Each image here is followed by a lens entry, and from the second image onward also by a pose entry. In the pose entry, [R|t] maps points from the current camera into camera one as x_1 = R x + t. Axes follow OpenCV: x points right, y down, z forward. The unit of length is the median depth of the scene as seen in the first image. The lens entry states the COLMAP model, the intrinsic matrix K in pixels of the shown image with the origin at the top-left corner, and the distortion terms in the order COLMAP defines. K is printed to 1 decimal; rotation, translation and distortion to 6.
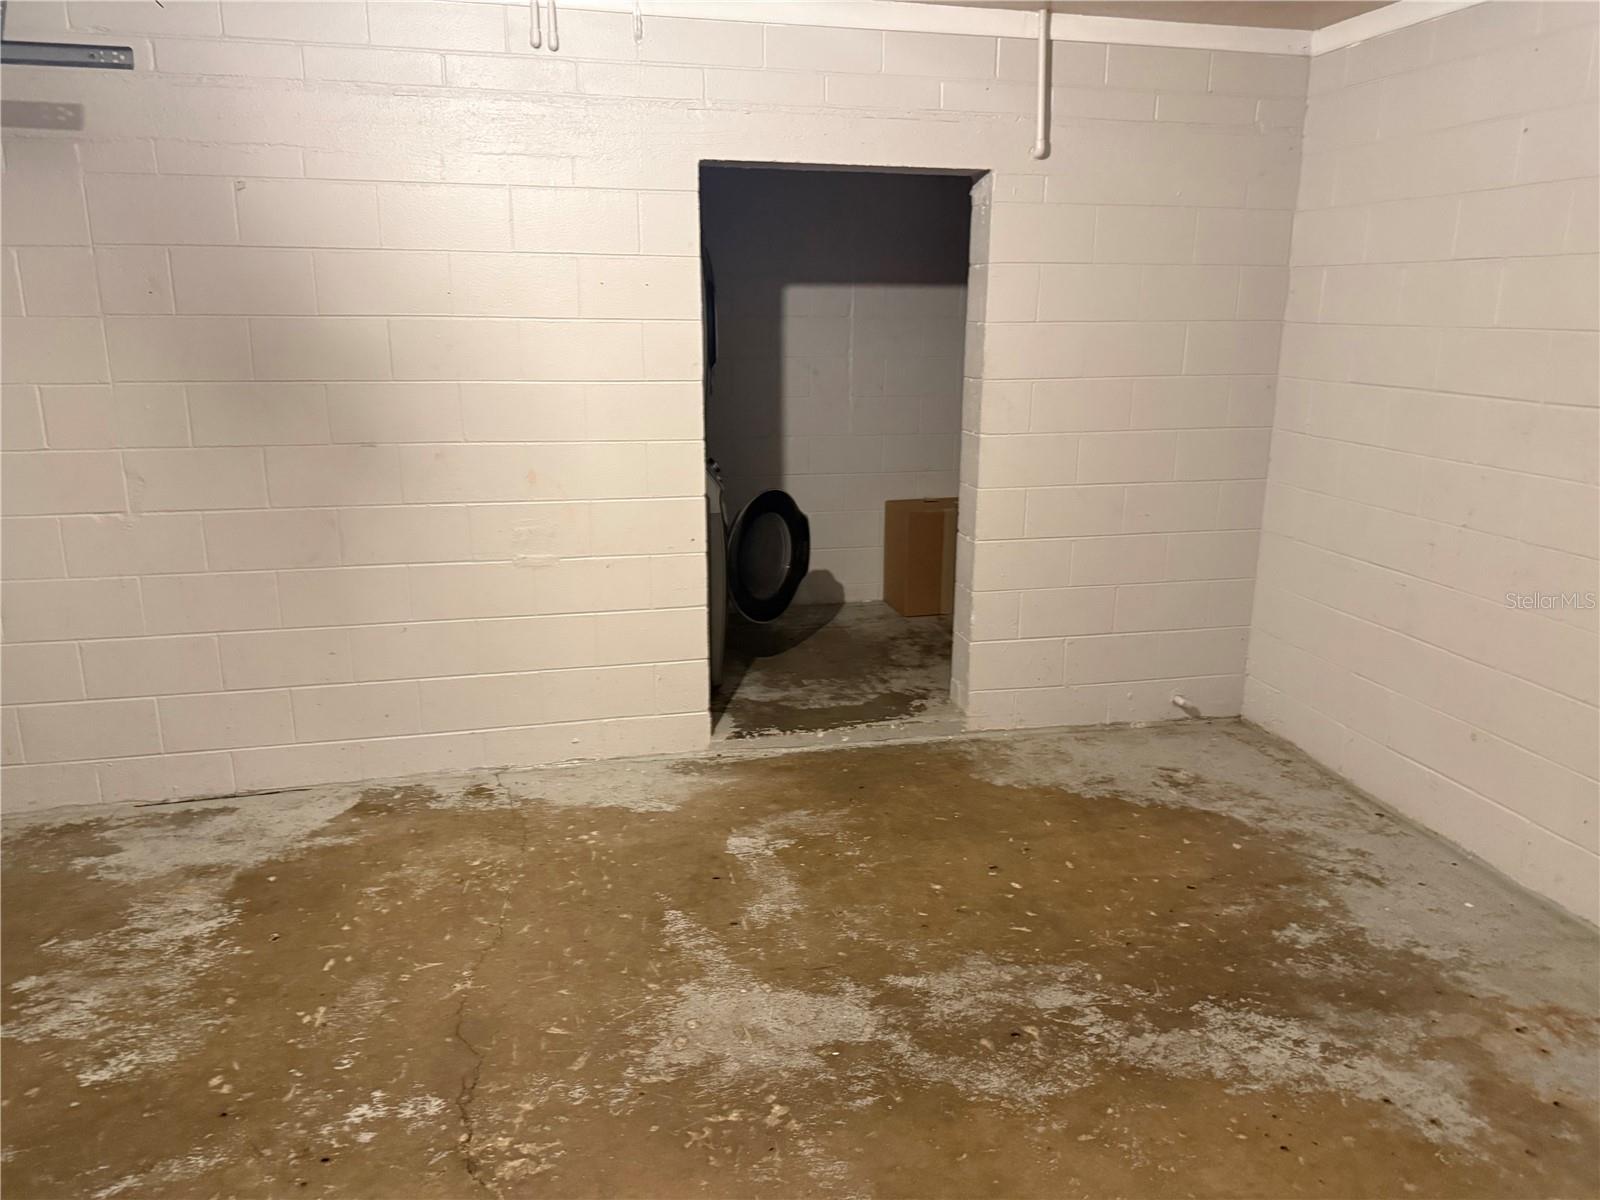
lens RADIAL K [[1136.1, 0, 800.6], [0, 1136.1, 598.4], [0, 0, 1]] dist [0.040562, -0.001056]
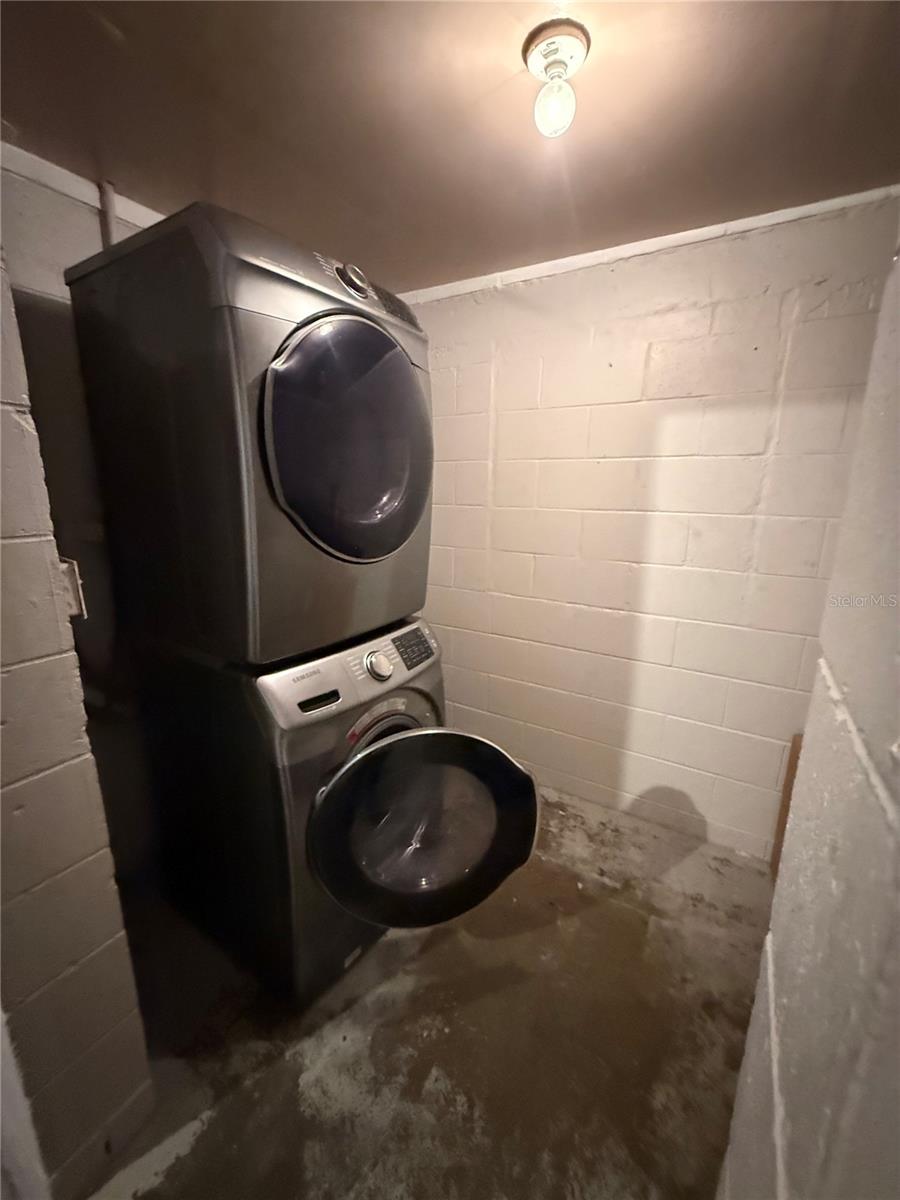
lens RADIAL K [[480.9, 0, 449.8], [0, 480.9, 598.9], [0, 0, 1]] dist [-0.002357, -0.000305]
pose [[0.717785, 0.154429, -0.678923, 0.134136], [-0.177864, 0.983409, 0.035643, -0.168853], [0.673164, 0.095172, 0.733344, 0.809654]]
